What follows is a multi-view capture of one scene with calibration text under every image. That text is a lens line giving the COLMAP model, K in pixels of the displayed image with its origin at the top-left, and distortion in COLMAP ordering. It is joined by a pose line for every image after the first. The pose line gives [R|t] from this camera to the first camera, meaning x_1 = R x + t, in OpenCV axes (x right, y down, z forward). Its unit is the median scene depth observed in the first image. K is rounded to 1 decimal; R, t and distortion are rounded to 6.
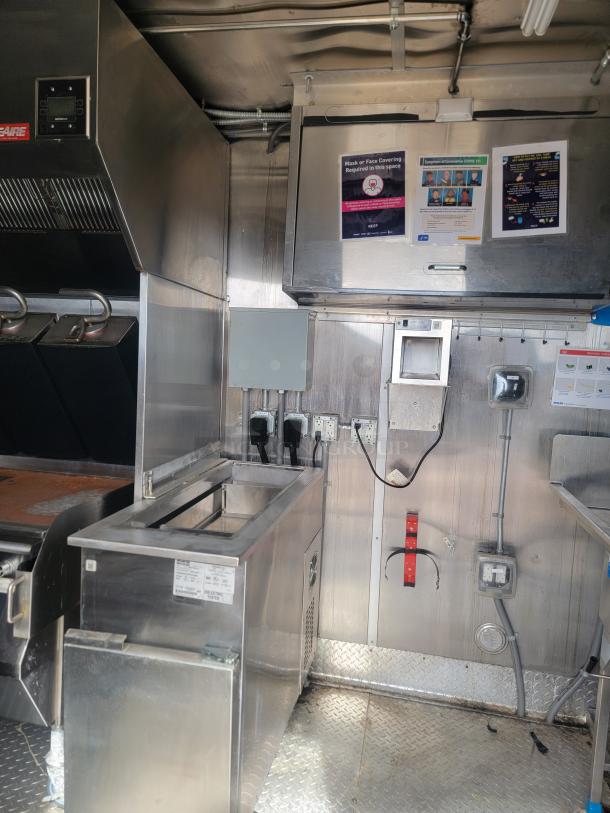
lens RADIAL K [[569.1, 0, 300.1], [0, 569.1, 407.8], [0, 0, 1]] dist [0.087649, -0.074617]
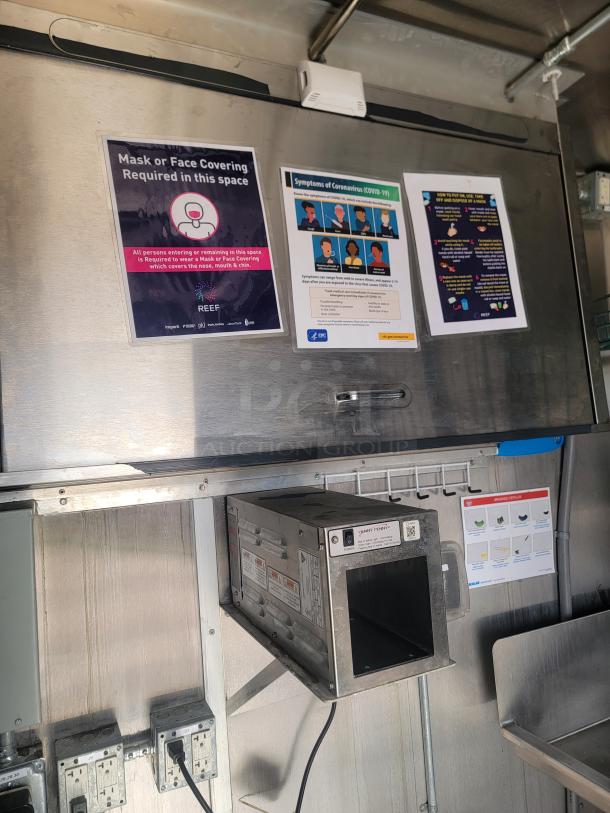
lens RADIAL K [[569.1, 0, 300.1], [0, 569.1, 407.8], [0, 0, 1]] dist [0.087649, -0.074617]
pose [[0.802049, -0.085618, 0.591090, -0.076199], [0.171616, 0.980973, -0.090774, -0.201061], [-0.572071, 0.174245, 0.801482, 0.657061]]
